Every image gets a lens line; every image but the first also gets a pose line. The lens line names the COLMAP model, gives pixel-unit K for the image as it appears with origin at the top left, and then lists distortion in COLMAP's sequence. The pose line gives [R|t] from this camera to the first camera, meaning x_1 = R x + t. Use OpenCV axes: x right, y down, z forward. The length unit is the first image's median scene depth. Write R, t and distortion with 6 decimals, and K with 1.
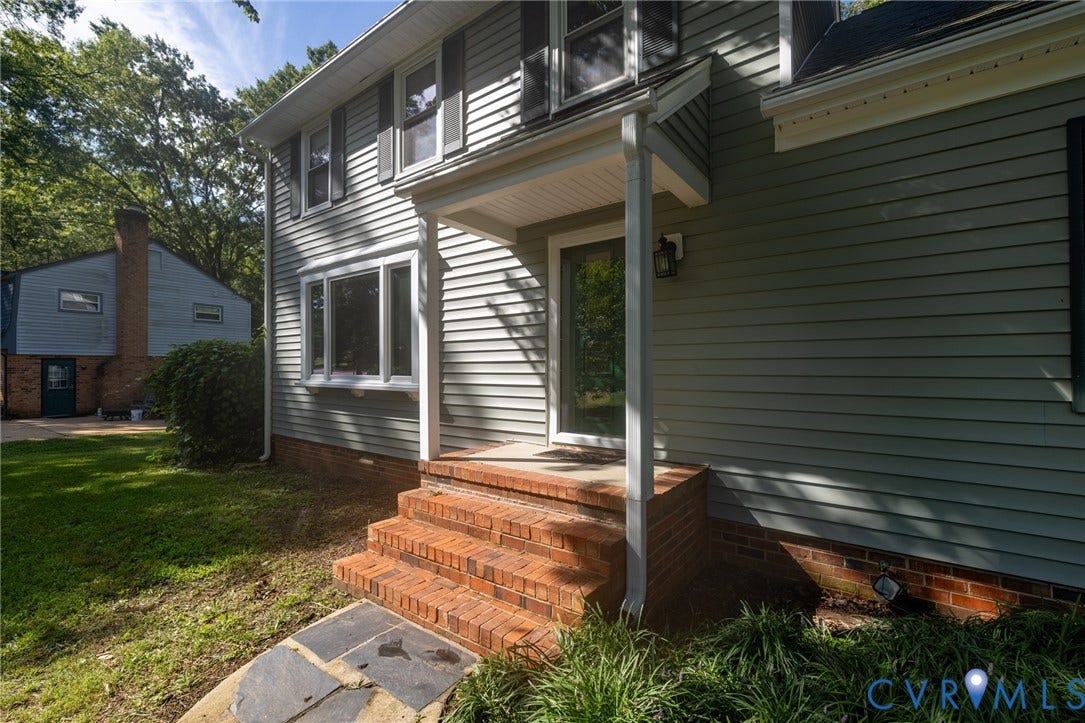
lens RADIAL K [[453.6, 0, 544.3], [0, 453.6, 363.3], [0, 0, 1]] dist [0.002050, -0.000122]
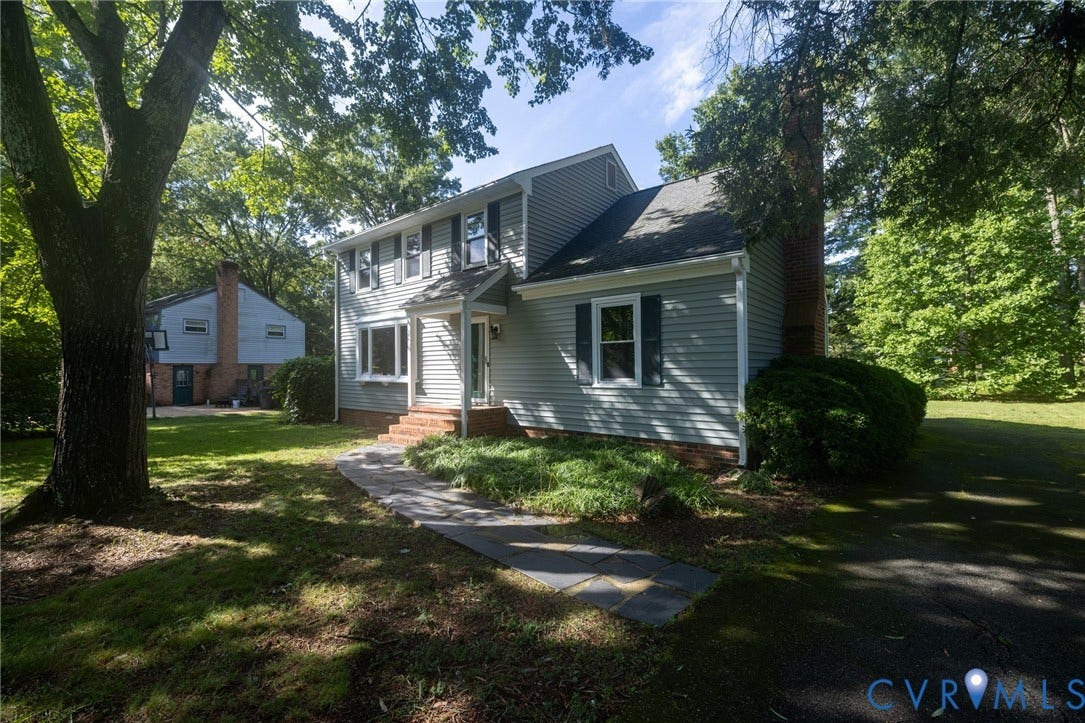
lens RADIAL K [[453.6, 0, 543.4], [0, 453.6, 356.9], [0, 0, 1]] dist [0.002050, -0.000122]
pose [[0.998857, -0.008264, -0.047075, 0.408800], [0.007614, 0.999873, -0.013970, -0.024721], [0.047184, 0.013596, 0.998794, -1.033072]]
